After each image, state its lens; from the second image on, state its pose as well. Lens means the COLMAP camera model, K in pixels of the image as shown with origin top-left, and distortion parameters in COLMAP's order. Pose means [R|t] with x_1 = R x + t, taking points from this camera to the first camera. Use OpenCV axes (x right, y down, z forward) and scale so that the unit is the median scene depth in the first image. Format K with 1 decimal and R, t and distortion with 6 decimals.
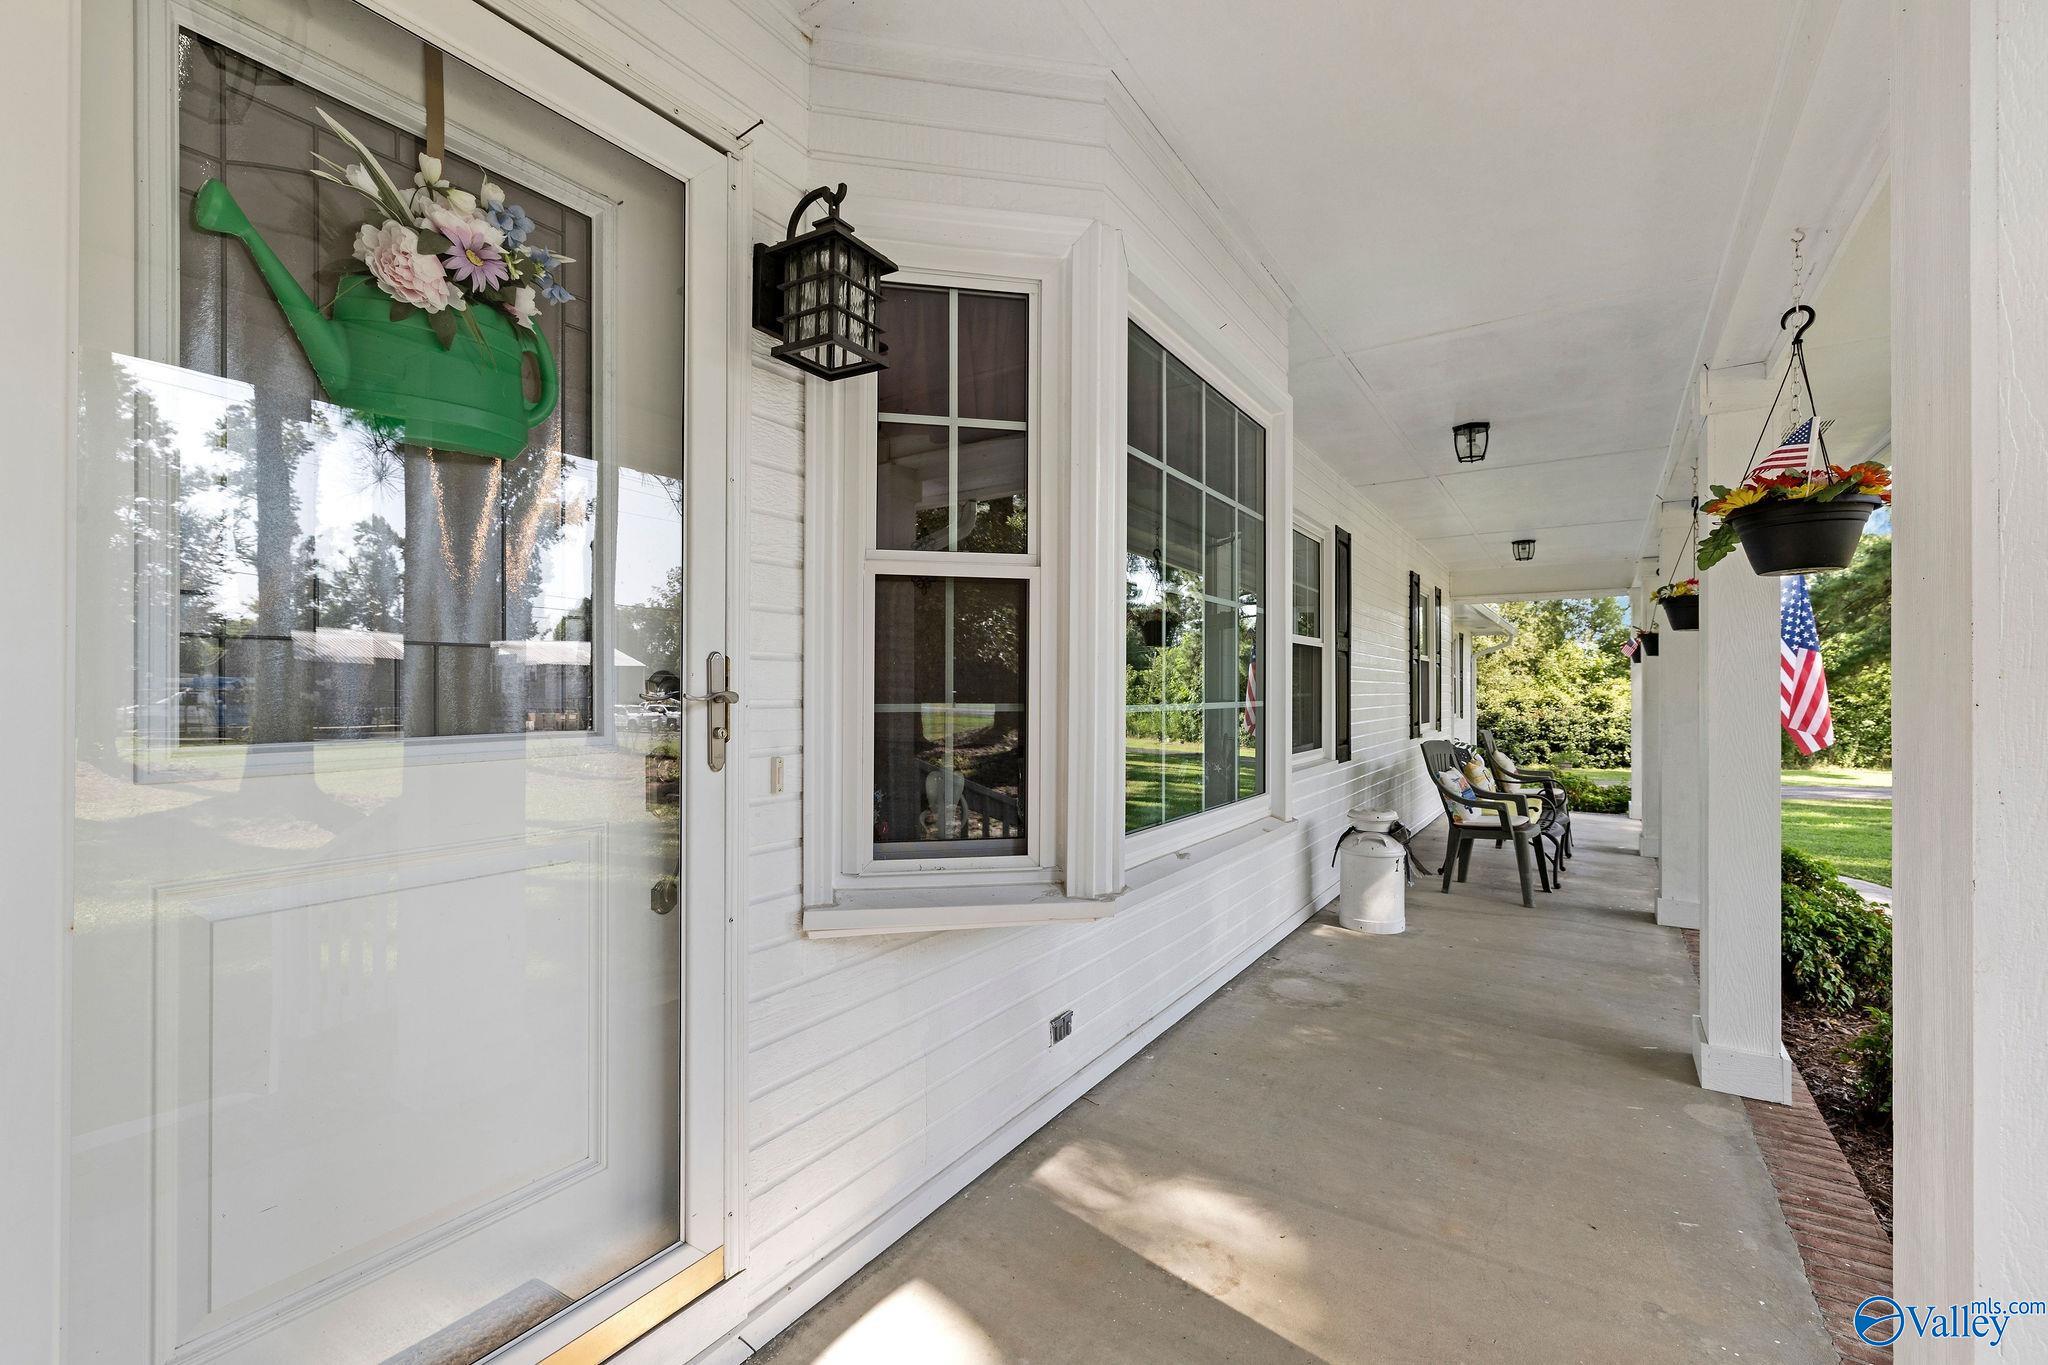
lens RADIAL K [[883.6, 0, 1024.0], [0, 883.6, 682.5], [0, 0, 1]] dist [-0.002245, -0.000244]
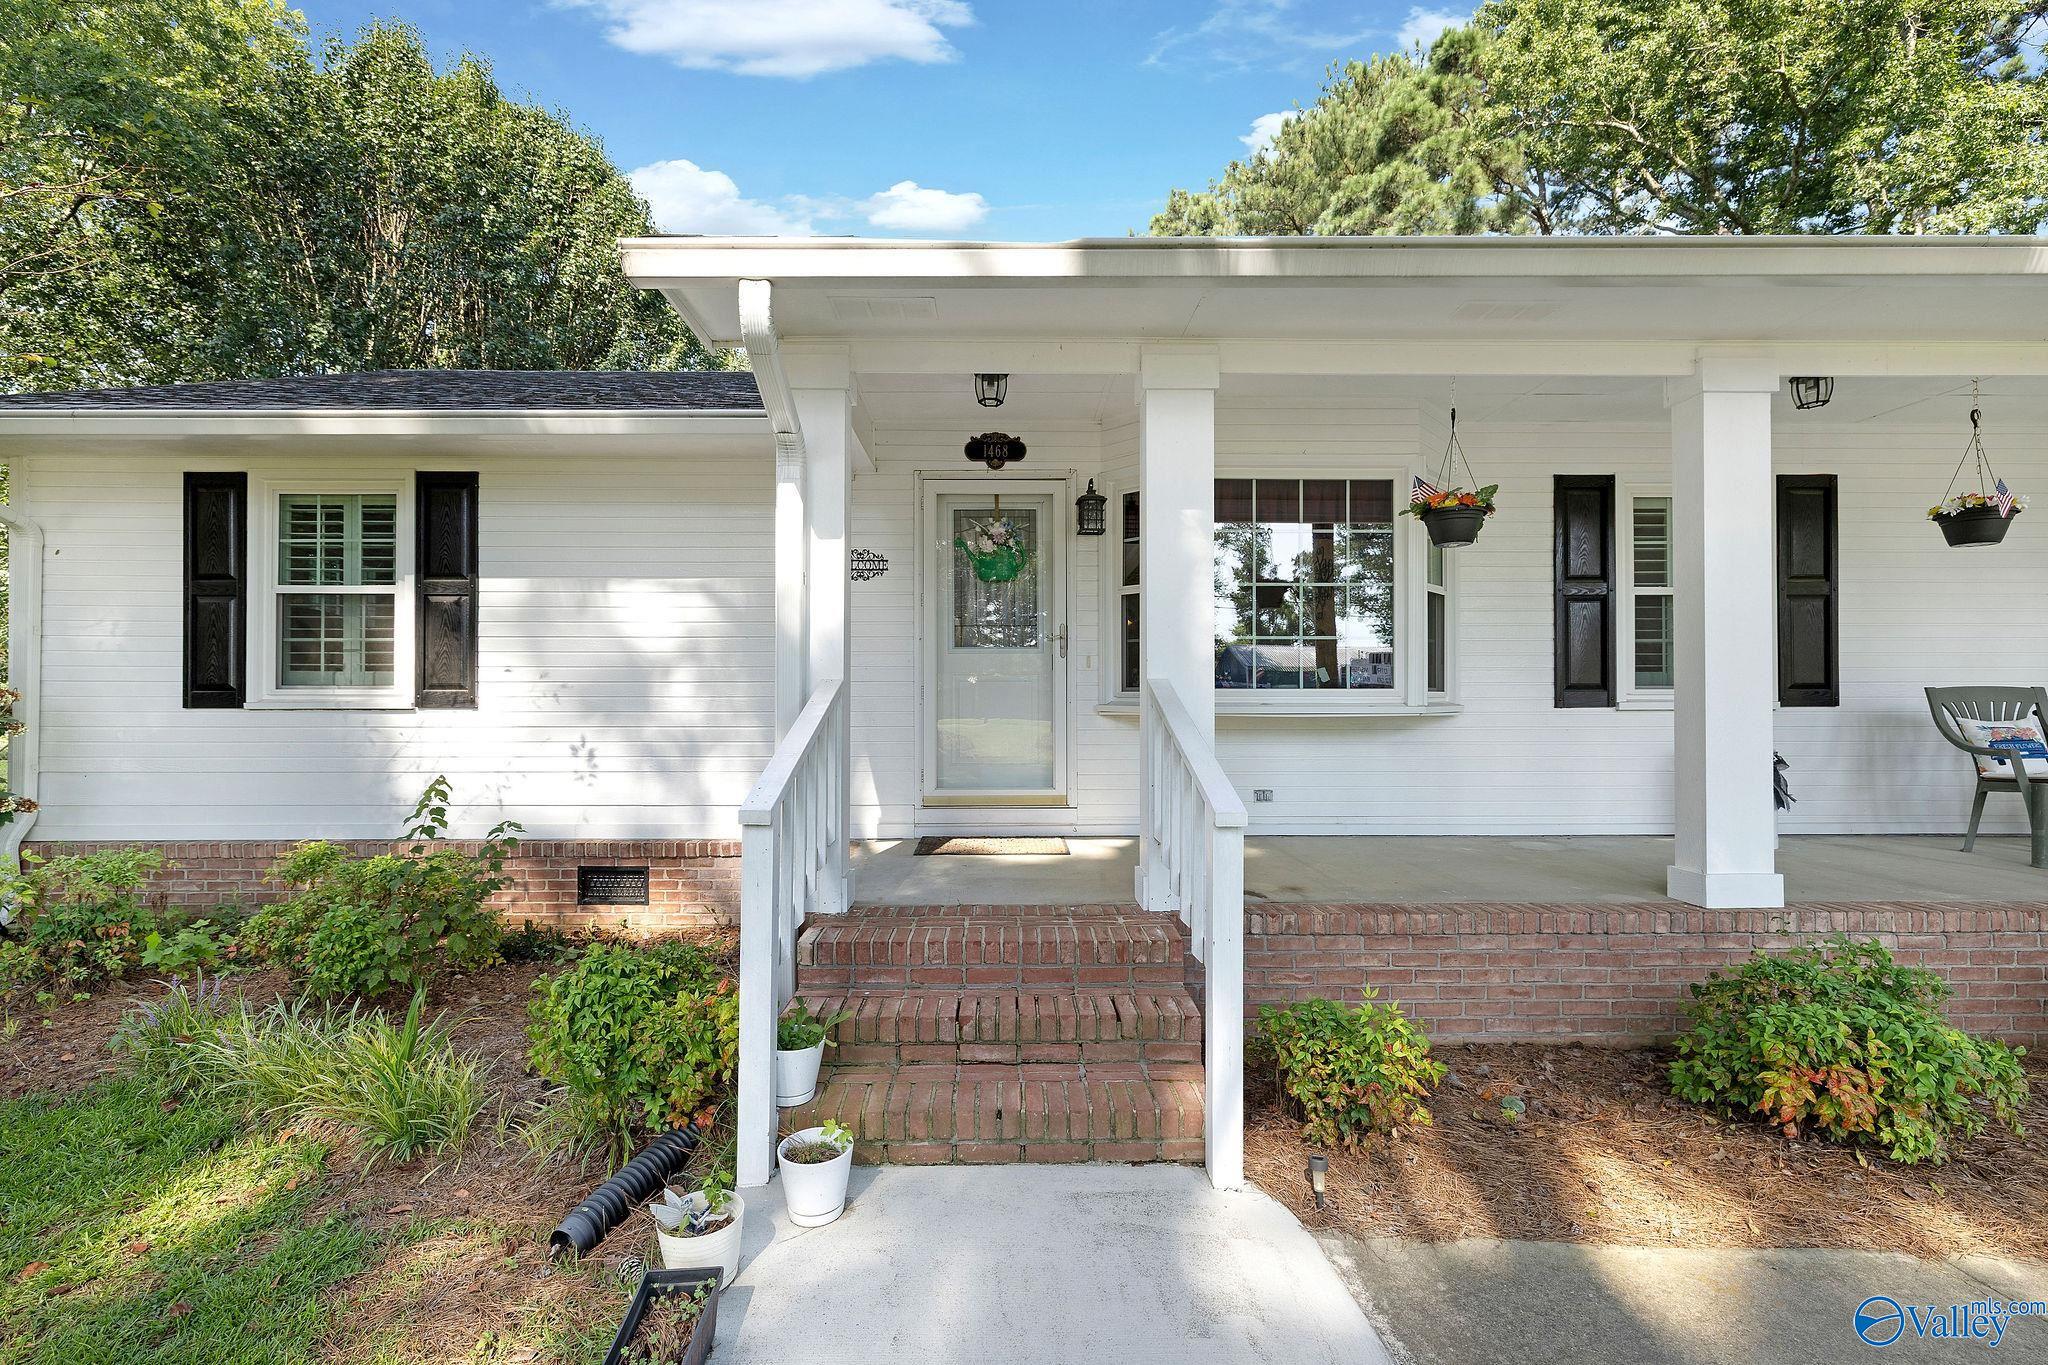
lens RADIAL K [[883.6, 0, 1024.0], [0, 883.6, 682.5], [0, 0, 1]] dist [-0.002245, -0.000244]
pose [[0.550956, -0.004898, -0.834520, 0.124460], [0.009661, 0.999953, 0.000510, 0.009657], [0.834478, -0.008343, 0.550977, -0.052911]]
